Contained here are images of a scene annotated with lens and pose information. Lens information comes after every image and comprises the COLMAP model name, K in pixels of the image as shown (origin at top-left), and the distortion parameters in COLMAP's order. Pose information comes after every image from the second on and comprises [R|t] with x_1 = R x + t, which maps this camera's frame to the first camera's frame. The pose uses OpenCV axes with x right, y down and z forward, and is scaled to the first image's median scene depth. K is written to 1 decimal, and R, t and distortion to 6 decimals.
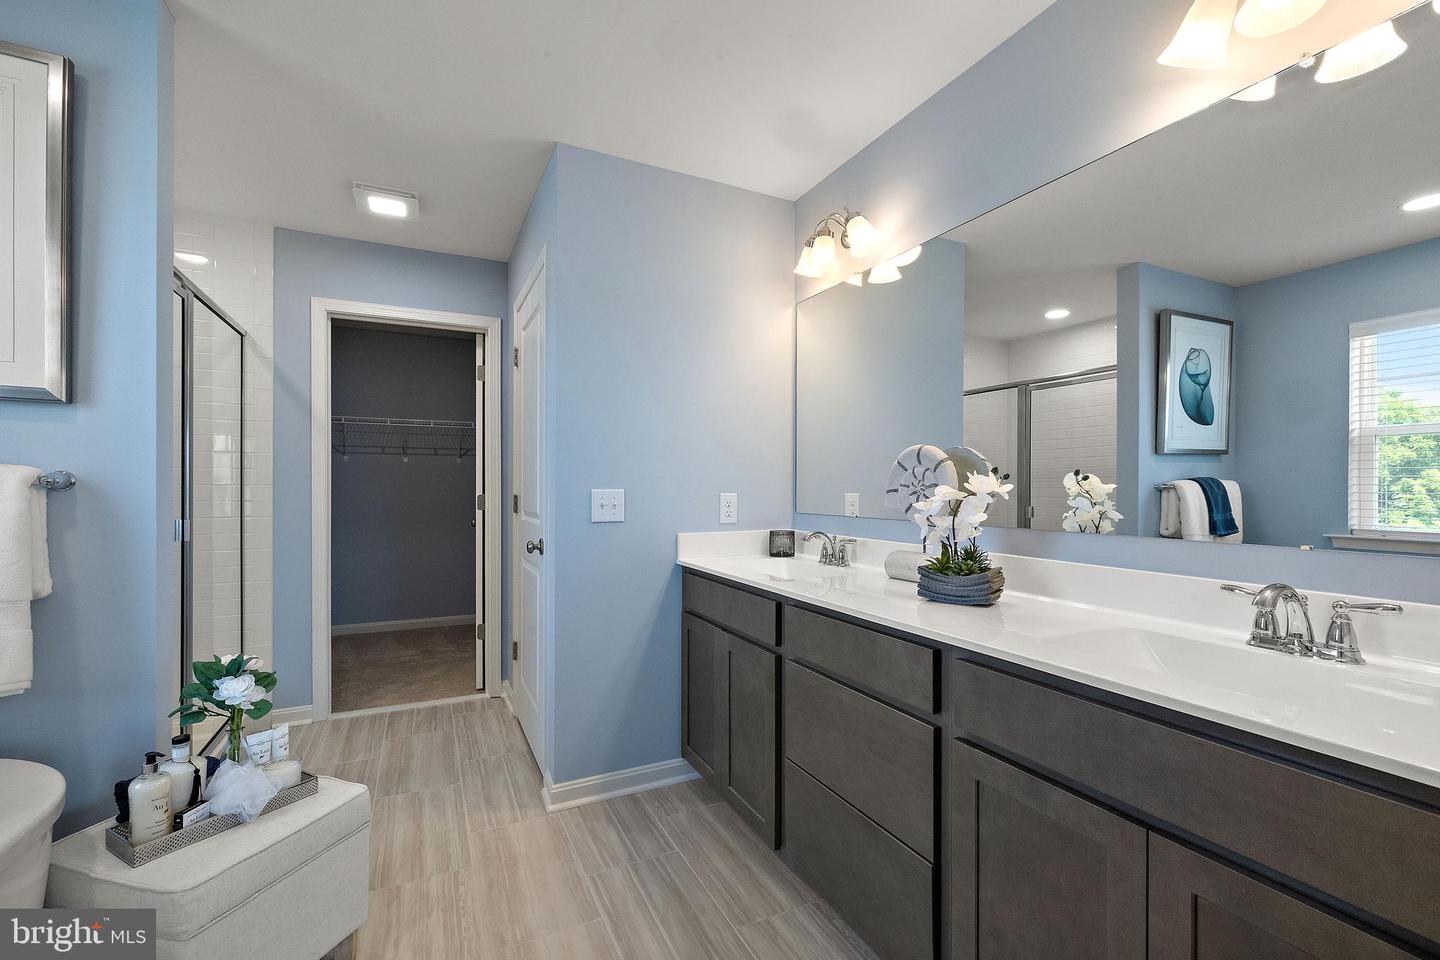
lens RADIAL K [[611.0, 0, 720.0], [0, 611.0, 480.0], [0, 0, 1]] dist [0.008837, -0.000647]
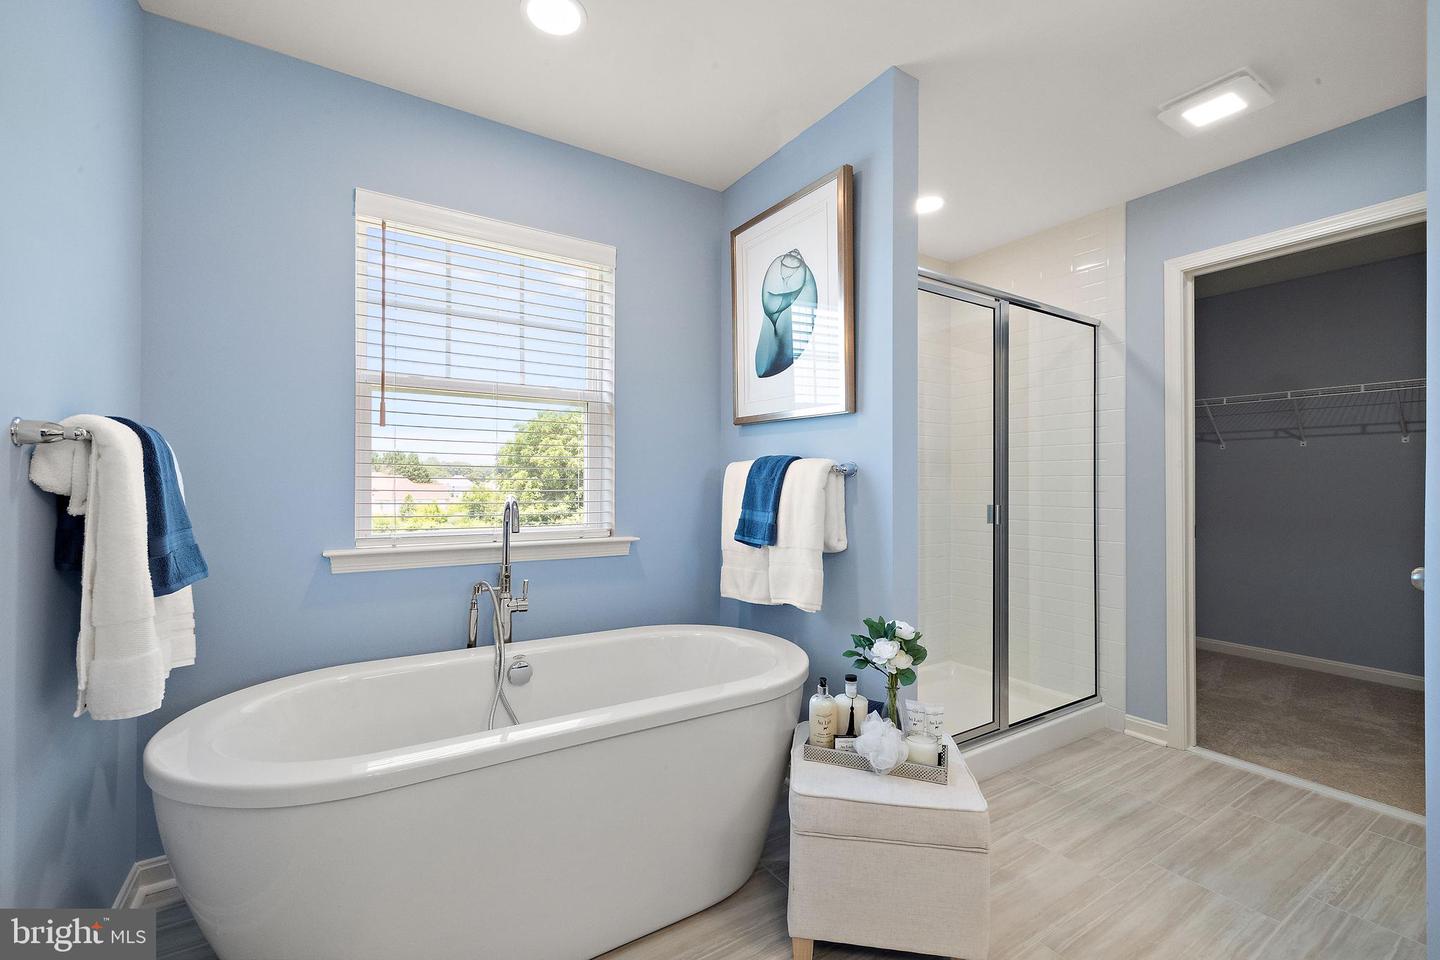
lens RADIAL K [[611.0, 0, 720.0], [0, 611.0, 480.0], [0, 0, 1]] dist [0.008837, -0.000647]
pose [[0.125531, -0.008020, -0.992057, 0.131499], [0.009568, 0.999931, -0.006873, 0.015873], [0.992044, -0.008629, 0.125599, 0.266231]]
